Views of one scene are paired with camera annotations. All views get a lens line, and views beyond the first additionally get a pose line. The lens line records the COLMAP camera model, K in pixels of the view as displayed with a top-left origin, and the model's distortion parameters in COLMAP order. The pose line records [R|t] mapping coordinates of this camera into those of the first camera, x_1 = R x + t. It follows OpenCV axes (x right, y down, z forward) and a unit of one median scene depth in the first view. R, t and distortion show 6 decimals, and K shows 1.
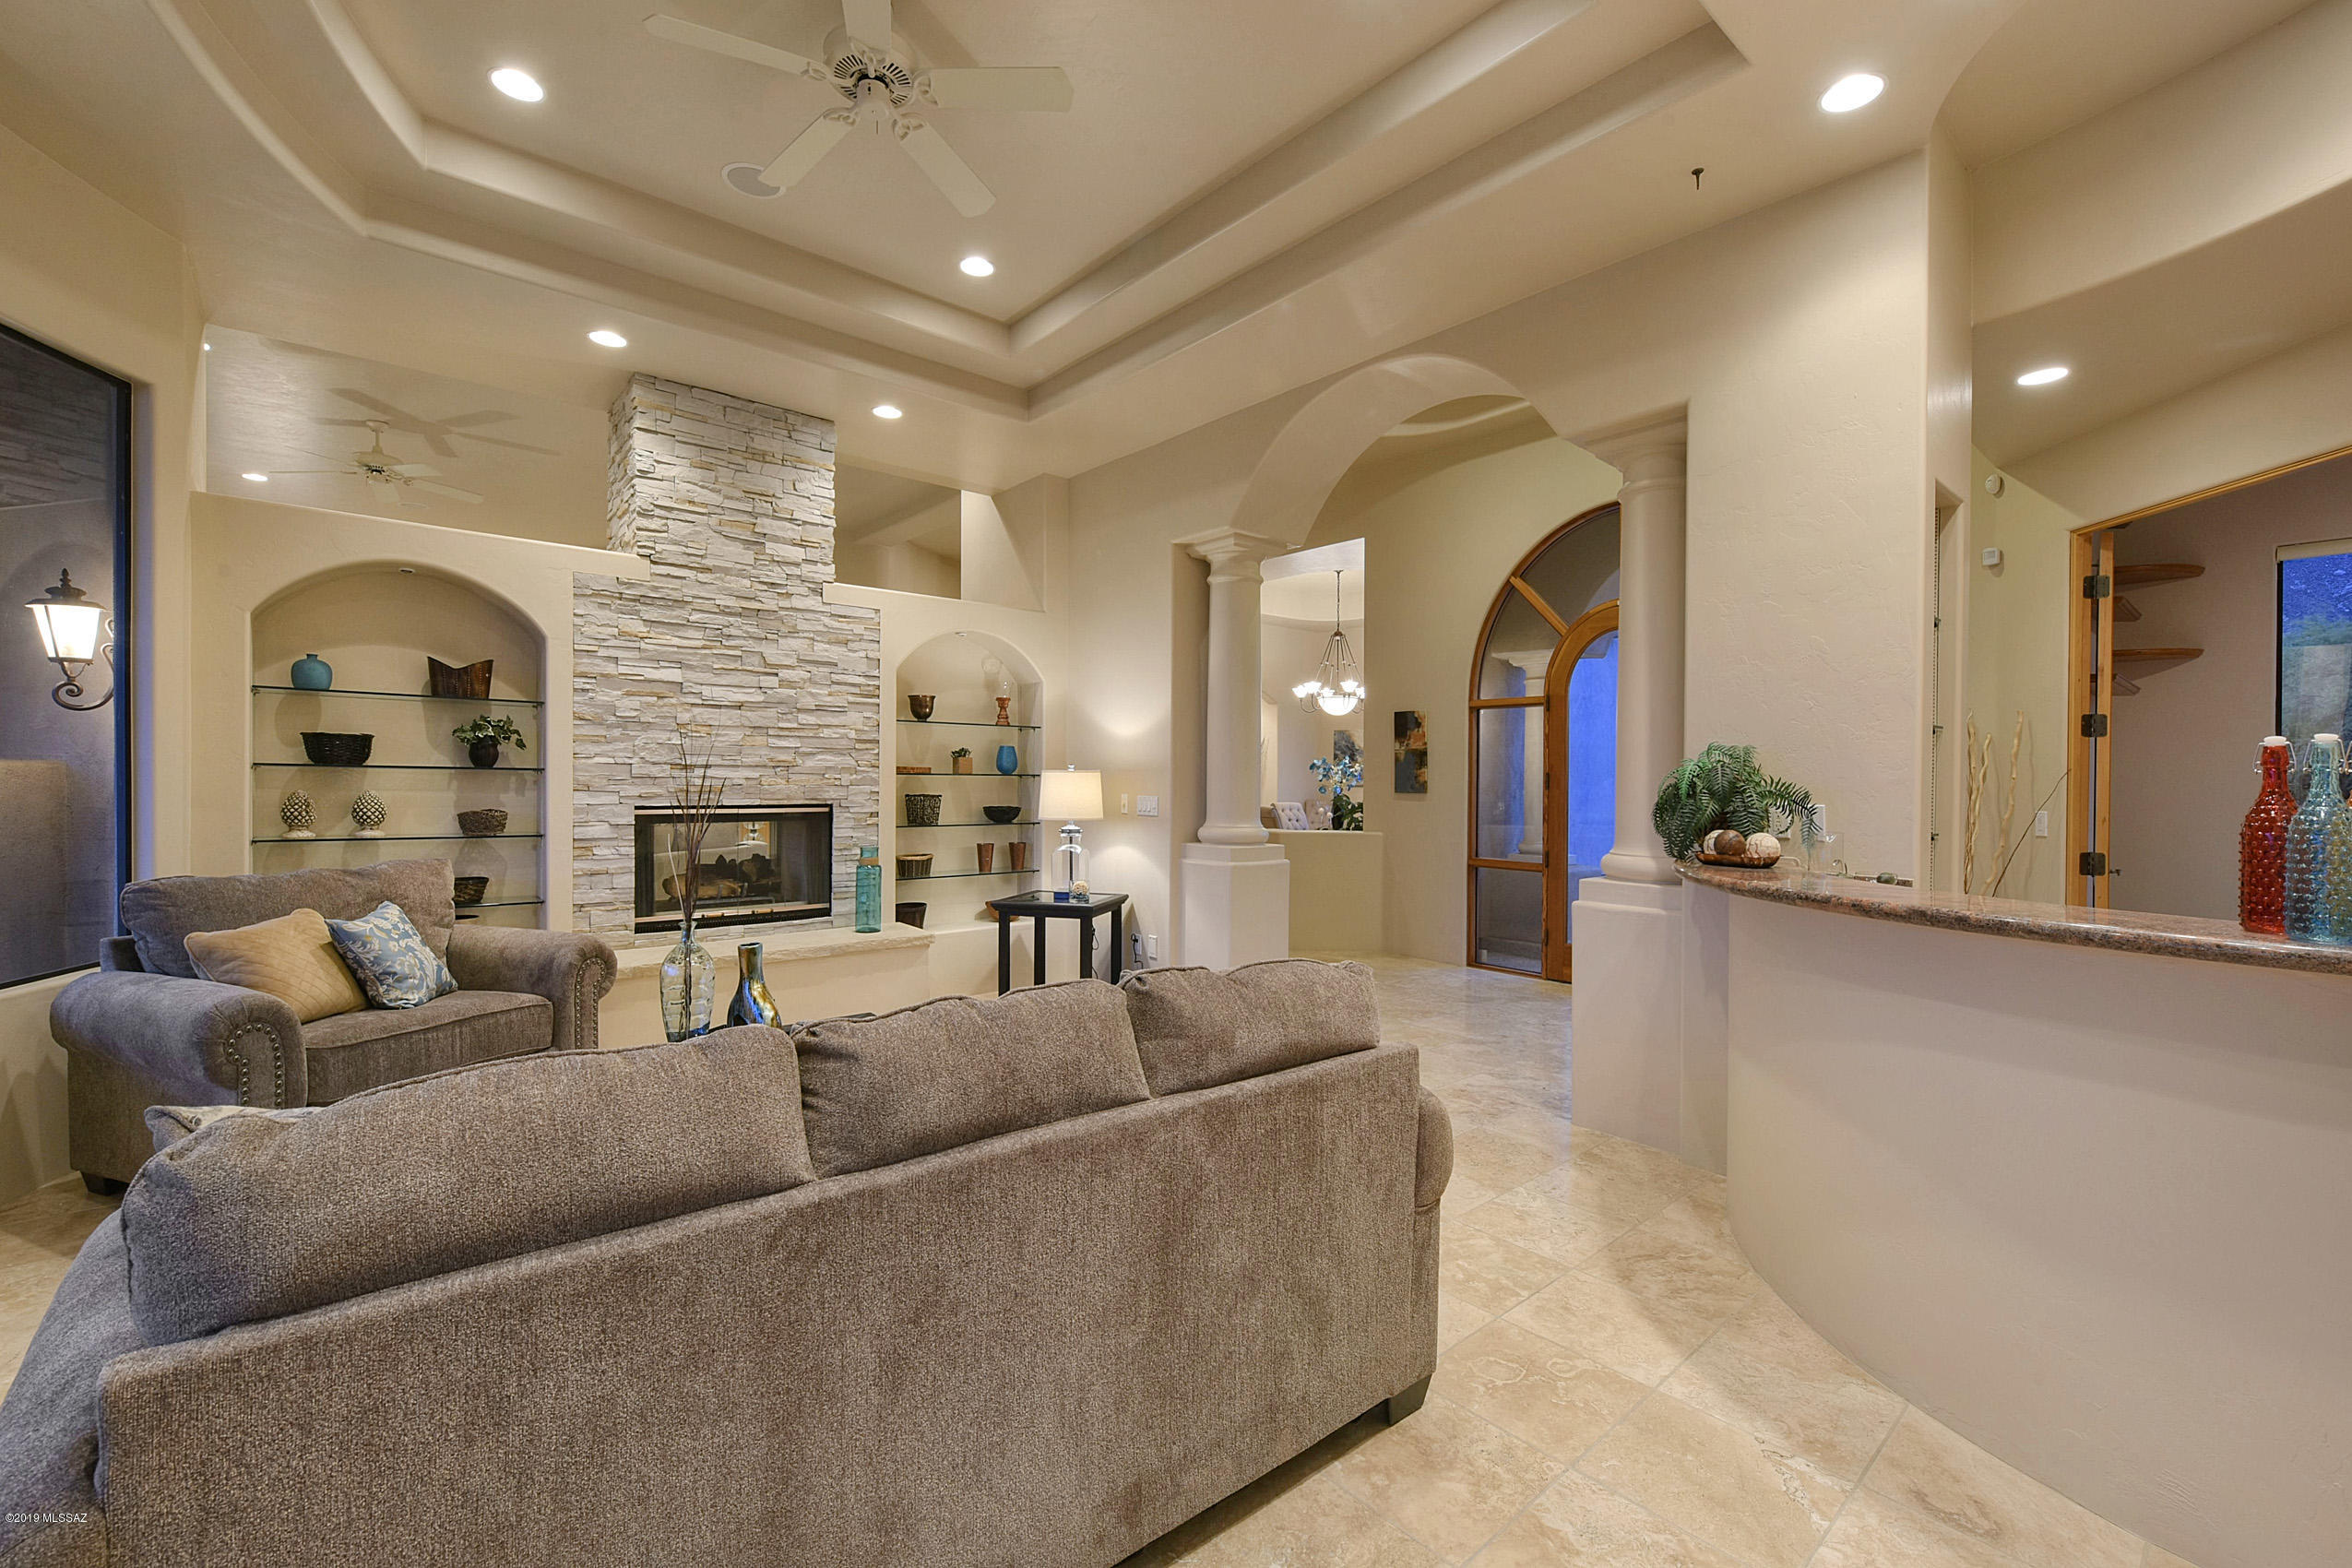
lens RADIAL K [[1016.6, 0, 1210.8], [0, 1016.6, 784.2], [0, 0, 1]] dist [0.000399, 0.000002]
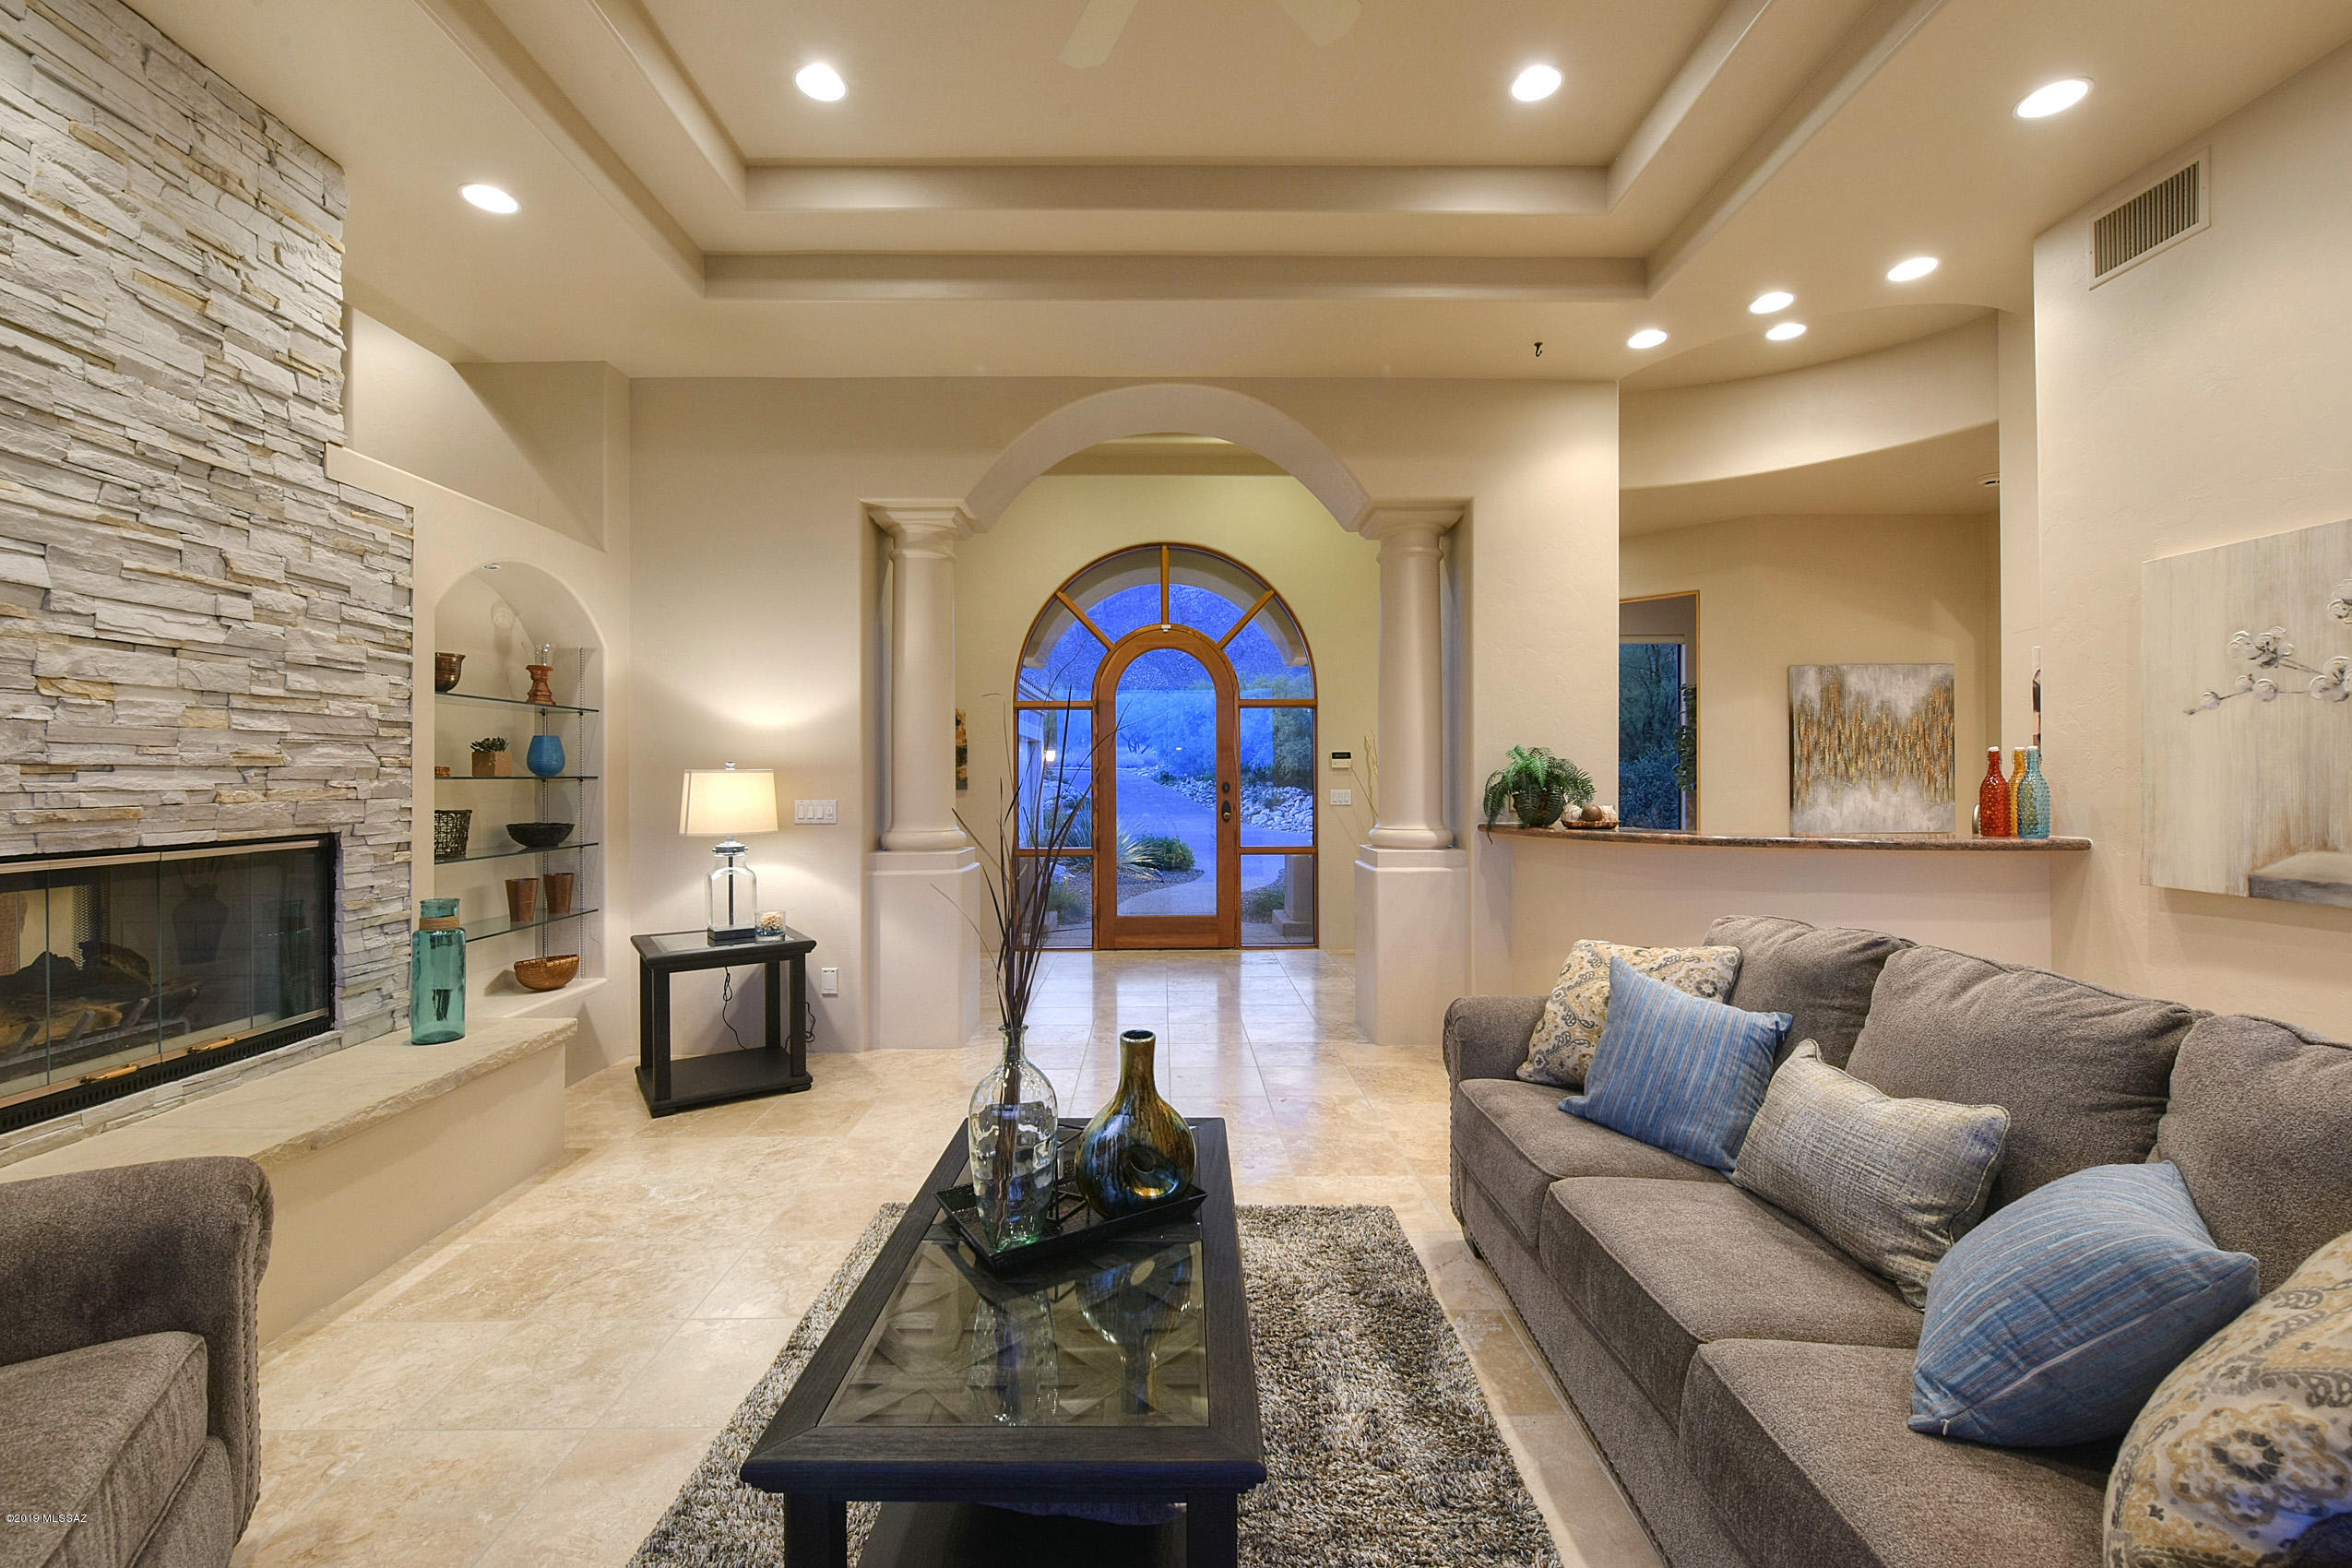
lens RADIAL K [[919.8, 0, 1184.5], [0, 919.8, 767.5], [0, 0, 1]] dist [-0.001352, -0.000412]
pose [[0.648575, -0.007710, 0.761112, -0.471159], [0.016618, 0.999854, -0.004032, -0.007273], [-0.760970, 0.015263, 0.648608, 0.312729]]
